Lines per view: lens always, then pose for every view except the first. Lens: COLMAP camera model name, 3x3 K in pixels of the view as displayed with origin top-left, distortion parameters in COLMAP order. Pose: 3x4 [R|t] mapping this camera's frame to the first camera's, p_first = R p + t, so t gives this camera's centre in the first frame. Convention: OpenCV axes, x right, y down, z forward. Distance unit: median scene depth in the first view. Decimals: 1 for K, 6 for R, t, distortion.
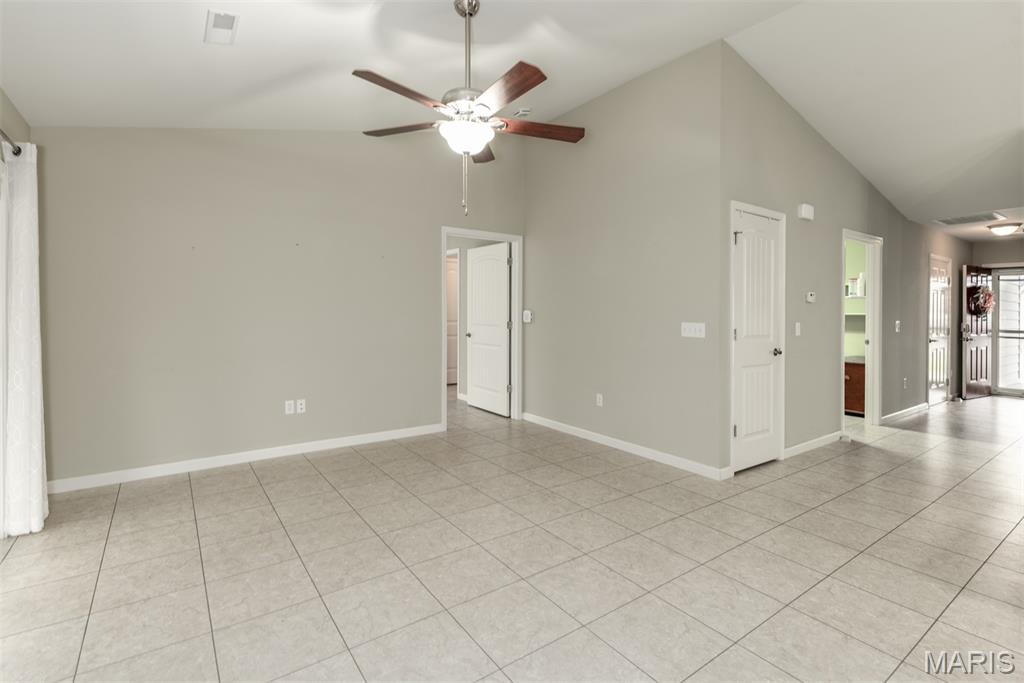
lens RADIAL K [[482.2, 0, 512.4], [0, 482.2, 298.9], [0, 0, 1]] dist [-0.001250, -0.002412]
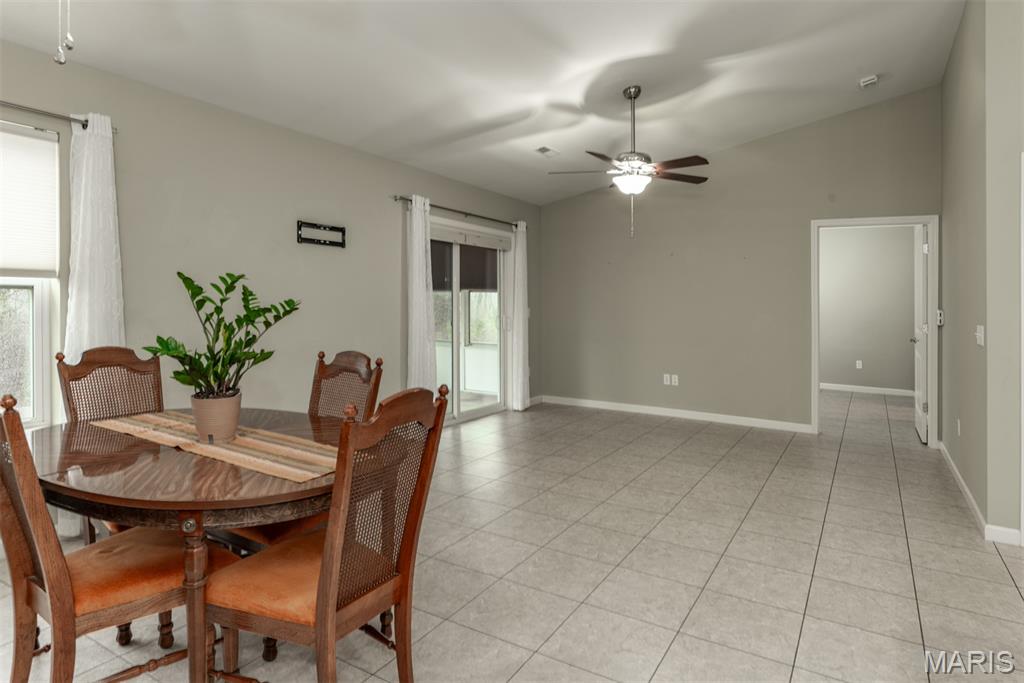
lens RADIAL K [[591.2, 0, 518.5], [0, 591.2, 290.4], [0, 0, 1]] dist [0.011695, -0.008832]
pose [[0.409388, -0.014652, -0.912243, 0.932750], [0.003134, 0.999888, -0.014653, 0.006734], [0.912355, 0.003140, 0.409388, -0.025686]]
